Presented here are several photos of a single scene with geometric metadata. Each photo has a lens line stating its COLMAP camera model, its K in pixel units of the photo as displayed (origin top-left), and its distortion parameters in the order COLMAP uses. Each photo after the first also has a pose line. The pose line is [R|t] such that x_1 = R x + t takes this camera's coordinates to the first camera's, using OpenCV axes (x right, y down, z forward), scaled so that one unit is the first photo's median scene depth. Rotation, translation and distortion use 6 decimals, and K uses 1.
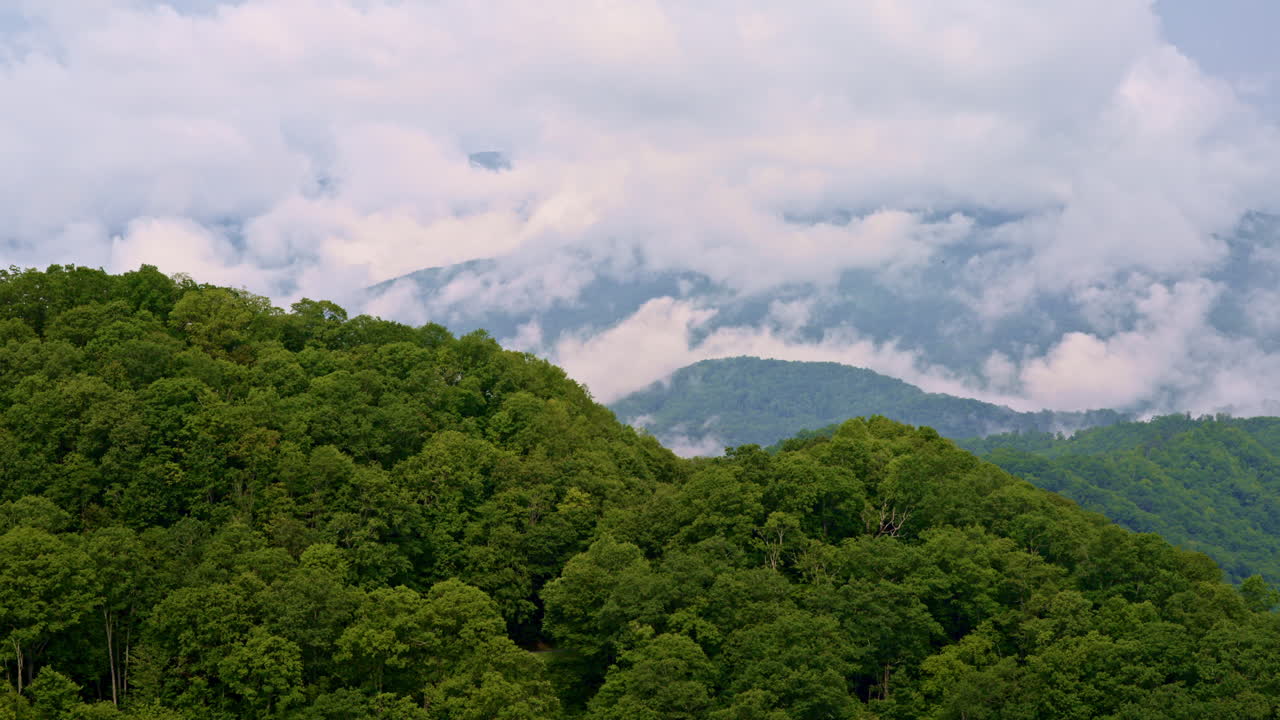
lens RADIAL K [[2816.6, 0, 640.0], [0, 2816.6, 360.0], [0, 0, 1]] dist [0.060720, -0.434988]
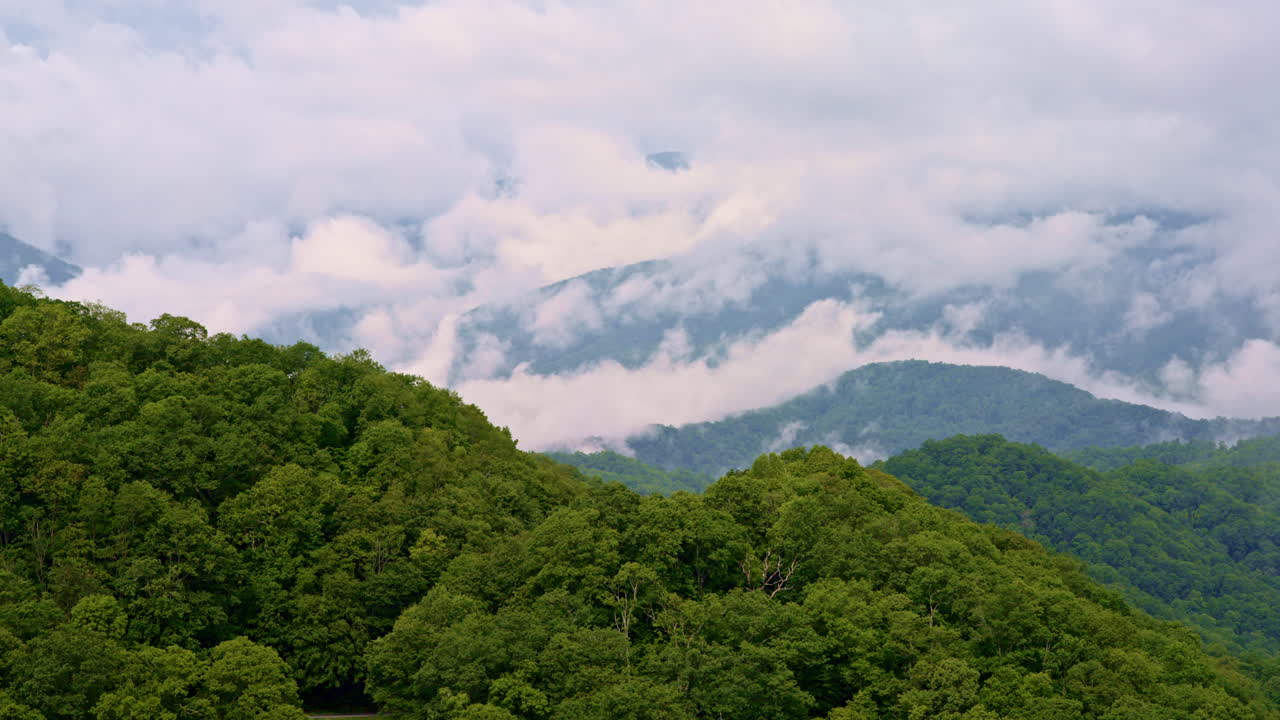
lens RADIAL K [[2816.6, 0, 640.0], [0, 2816.6, 360.0], [0, 0, 1]] dist [0.060720, -0.434988]
pose [[0.997739, 0.007466, -0.066797, 0.101322], [-0.007479, 0.999972, 0.000057, -0.008795], [0.066795, 0.000443, 0.997767, 0.110713]]
